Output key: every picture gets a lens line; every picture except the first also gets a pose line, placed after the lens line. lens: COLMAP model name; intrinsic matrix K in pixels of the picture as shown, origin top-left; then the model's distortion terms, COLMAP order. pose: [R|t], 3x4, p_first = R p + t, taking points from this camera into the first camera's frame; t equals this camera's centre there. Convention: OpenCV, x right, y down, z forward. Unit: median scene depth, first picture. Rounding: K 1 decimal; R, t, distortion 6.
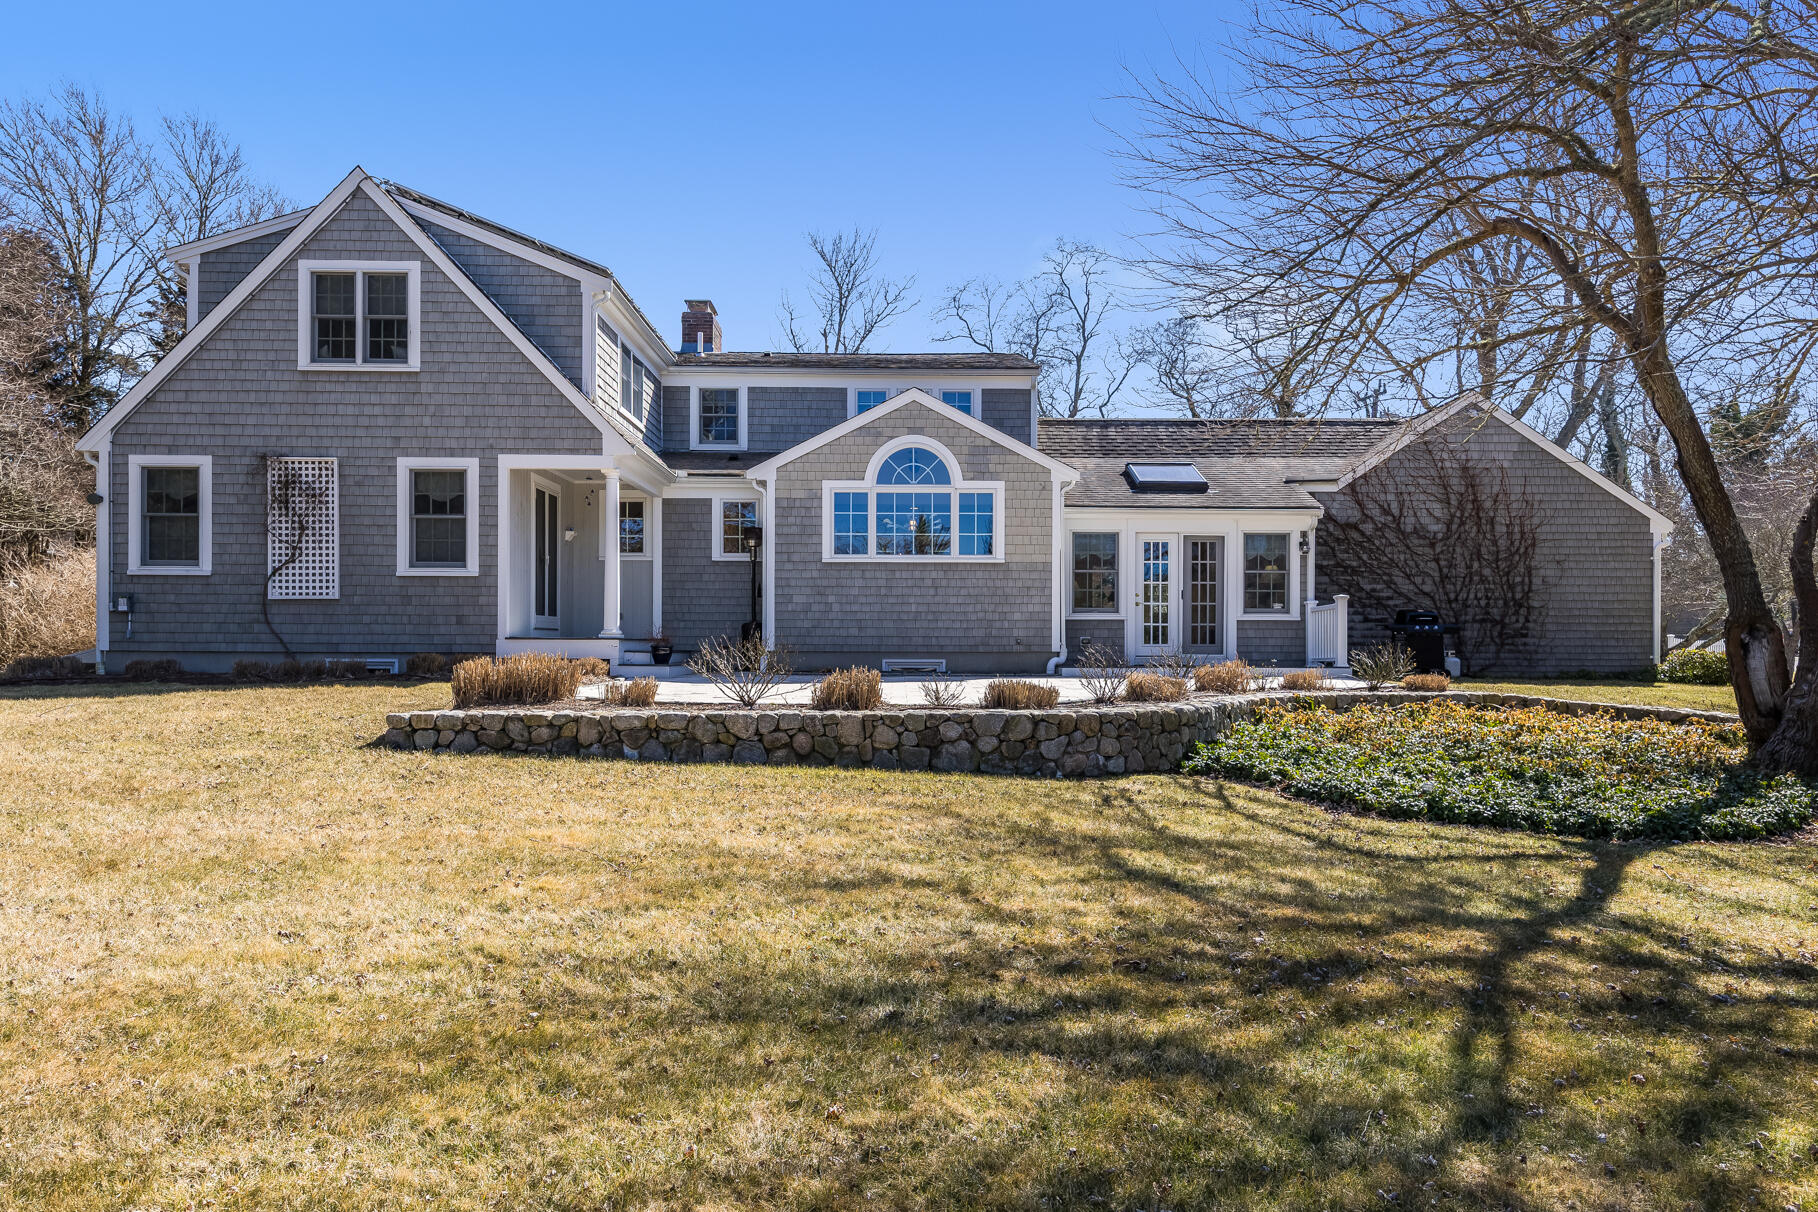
lens RADIAL K [[1231.0, 0, 899.4], [0, 1231.0, 646.9], [0, 0, 1]] dist [0.059259, 0.001036]
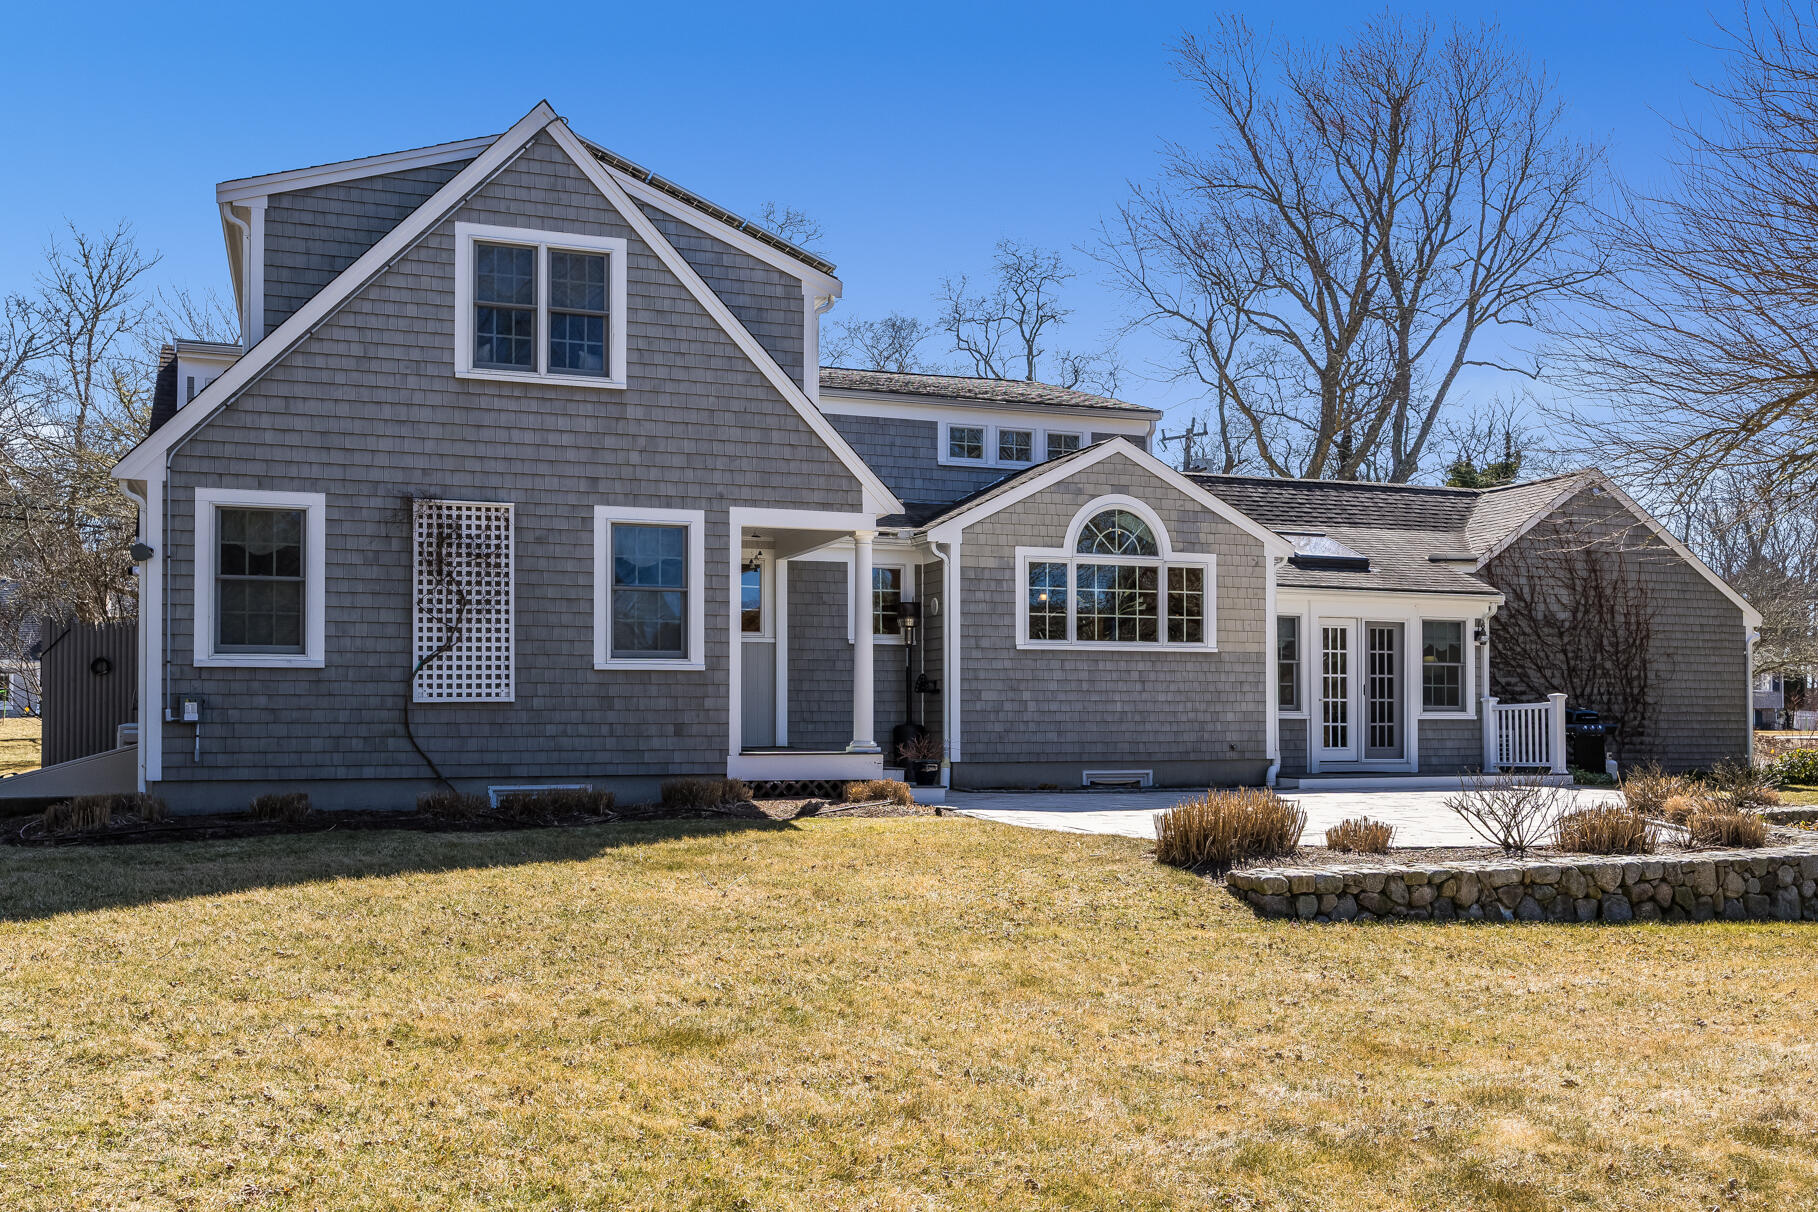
lens RADIAL K [[1646.1, 0, 902.4], [0, 1646.1, 685.4], [0, 0, 1]] dist [0.056117, 0.006101]
pose [[0.936303, 0.003447, 0.351176, -0.500908], [0.004065, 0.999778, -0.020650, -0.024219], [-0.351169, 0.020762, 0.936082, 0.038310]]
